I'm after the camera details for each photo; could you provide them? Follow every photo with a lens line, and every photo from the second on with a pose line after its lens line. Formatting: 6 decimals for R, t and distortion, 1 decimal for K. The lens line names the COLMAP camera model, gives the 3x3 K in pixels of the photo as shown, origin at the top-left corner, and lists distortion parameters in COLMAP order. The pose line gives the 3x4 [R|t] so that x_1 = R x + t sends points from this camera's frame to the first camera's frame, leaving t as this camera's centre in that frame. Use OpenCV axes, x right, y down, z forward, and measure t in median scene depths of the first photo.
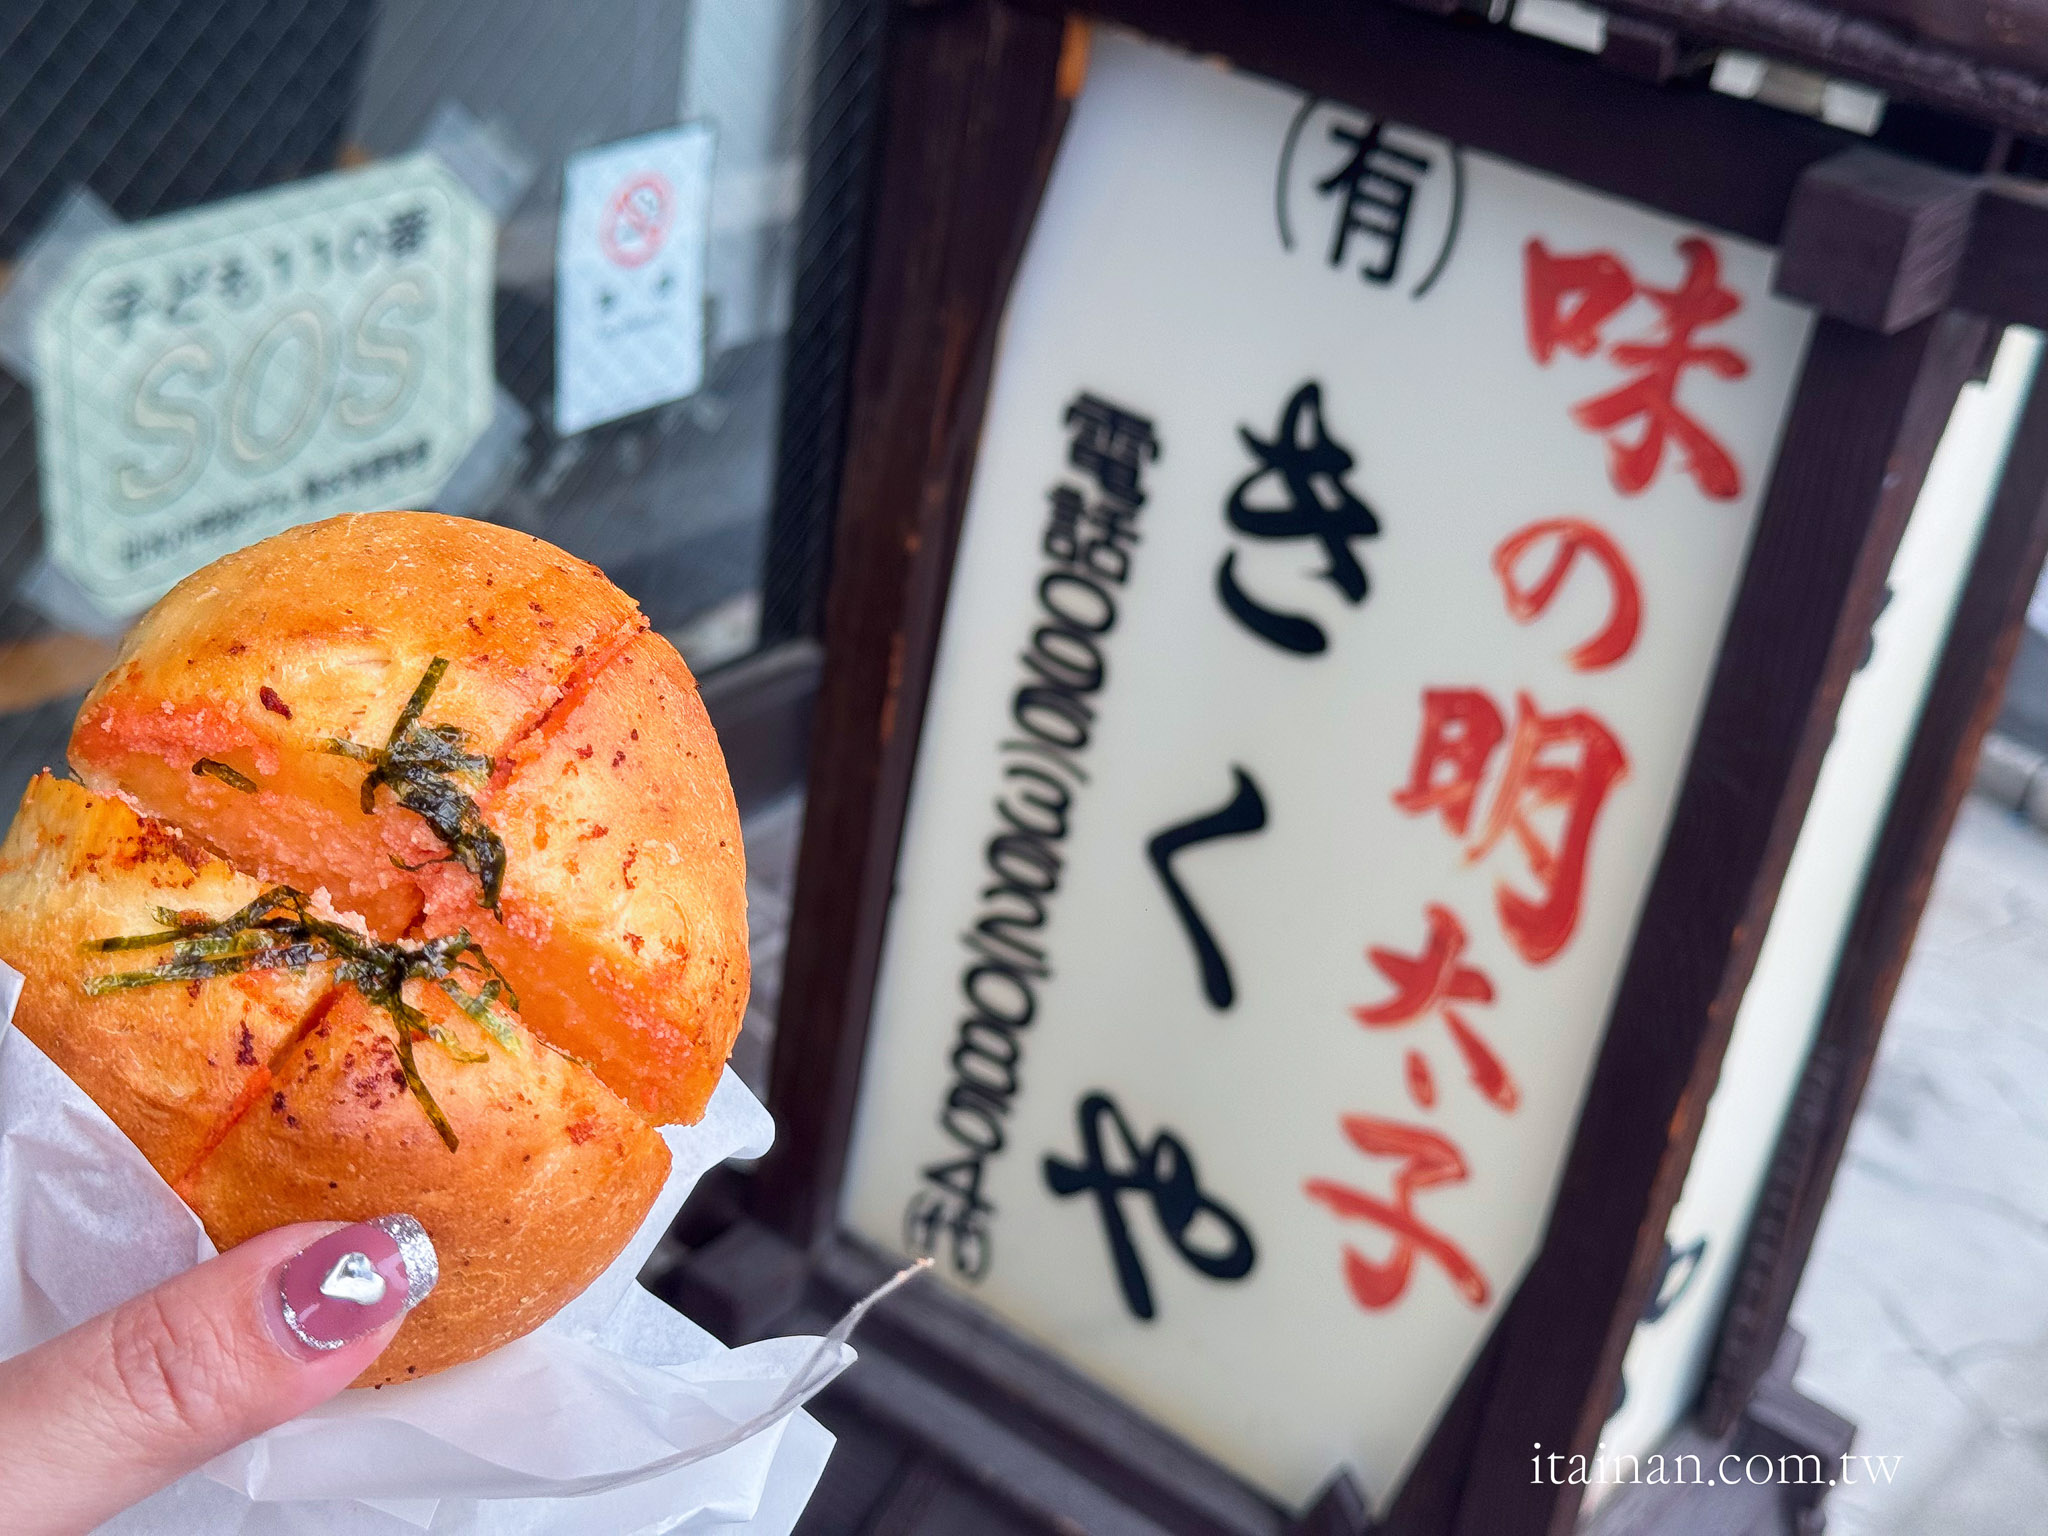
lens RADIAL K [[2926.9, 0, 1024.0], [0, 2926.9, 768.0], [0, 0, 1]] dist [0.182710, -0.391505]
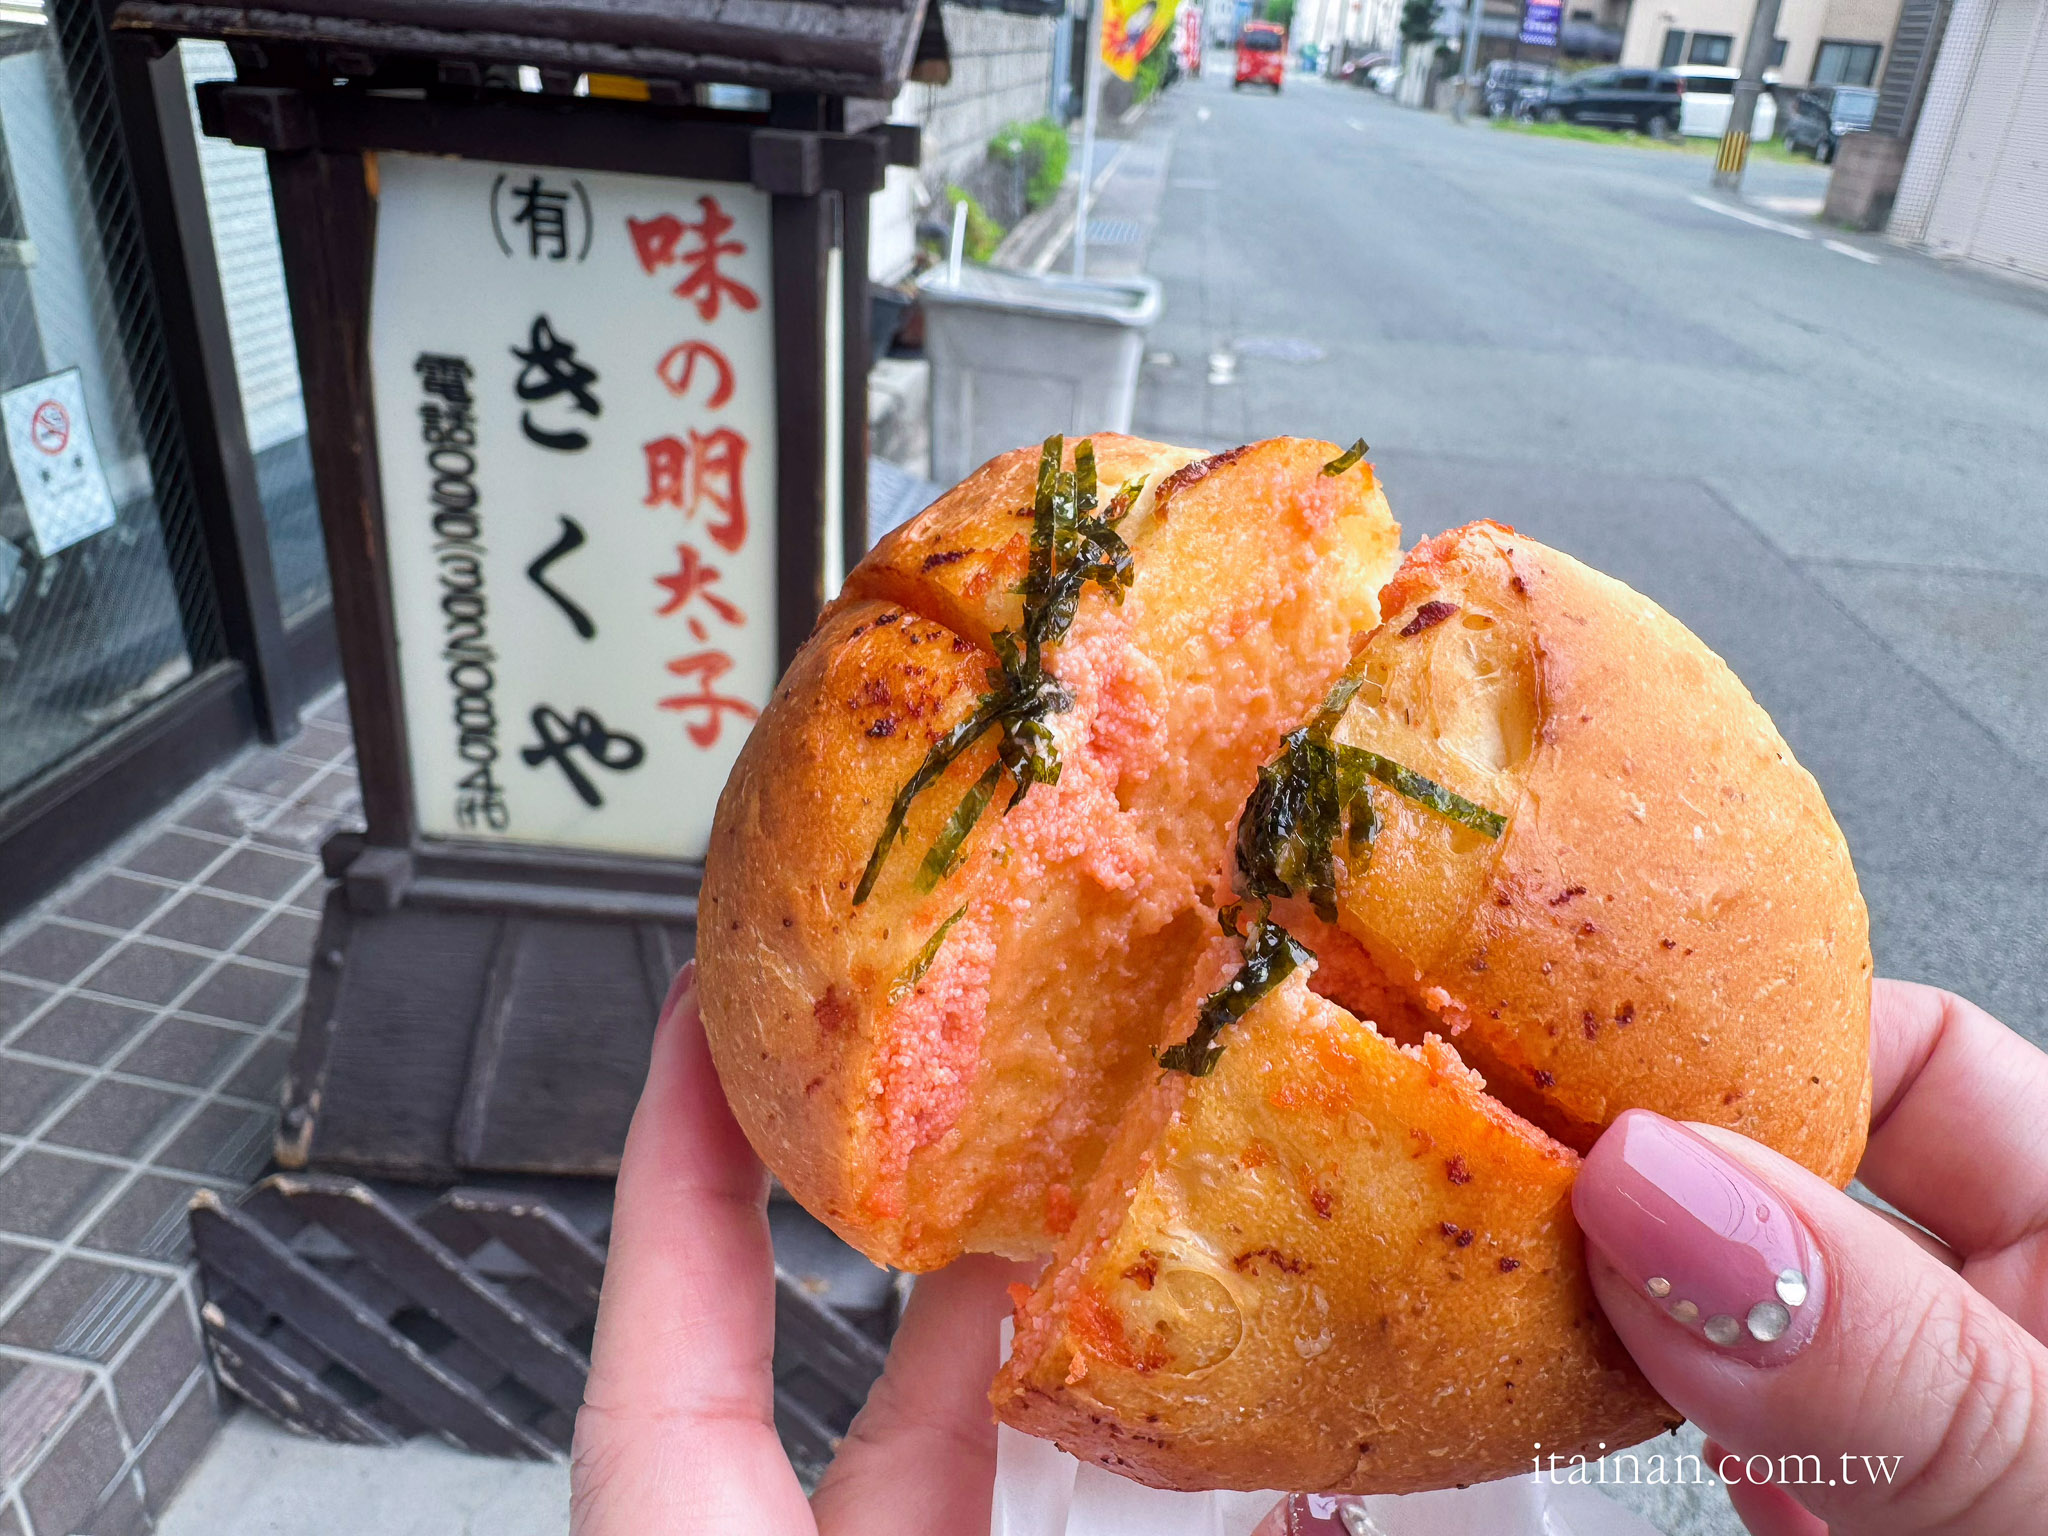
lens RADIAL K [[1463.1, 0, 1132.6], [0, 1463.1, 765.3], [0, 0, 1]] dist [-0.009066, 0.001650]
pose [[0.805762, -0.321633, 0.497292, -0.169391], [0.311037, 0.944376, 0.106820, 0.177699], [-0.503988, 0.068605, 0.860982, -0.089836]]
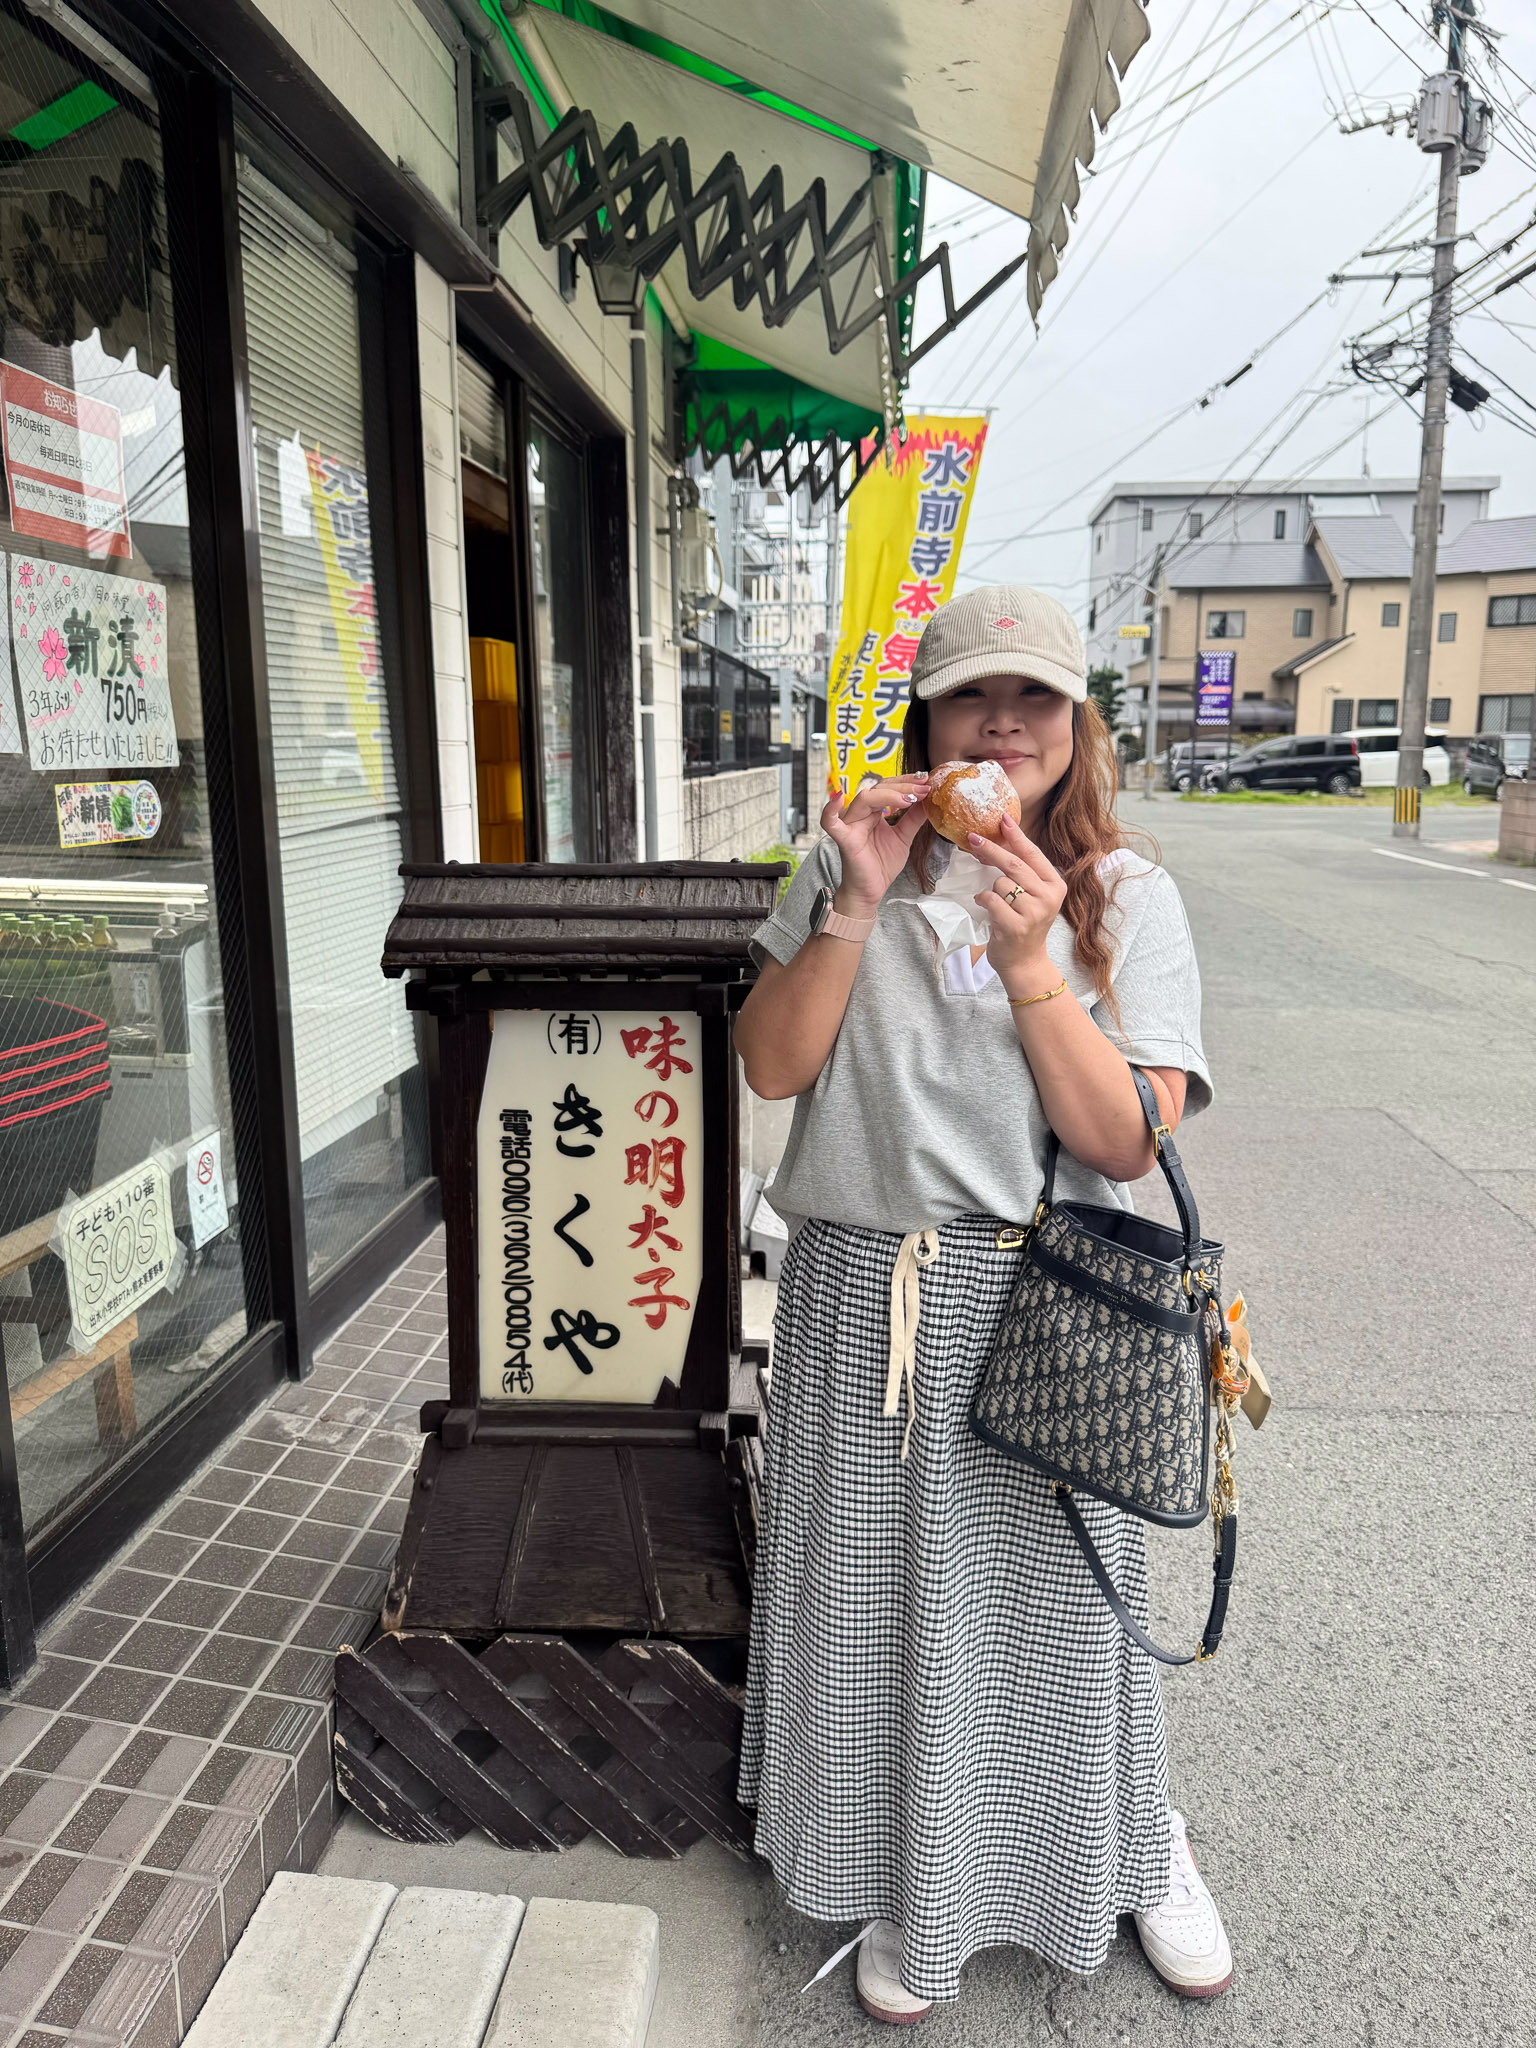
lens RADIAL K [[1438.6, 0, 779.9], [0, 1438.6, 1026.6], [0, 0, 1]] dist [0.145083, -0.283434]
pose [[0.821013, -0.239368, 0.518306, -0.580995], [0.375411, 0.910332, -0.174247, 0.210866], [-0.430121, 0.337637, 0.837256, -0.658371]]
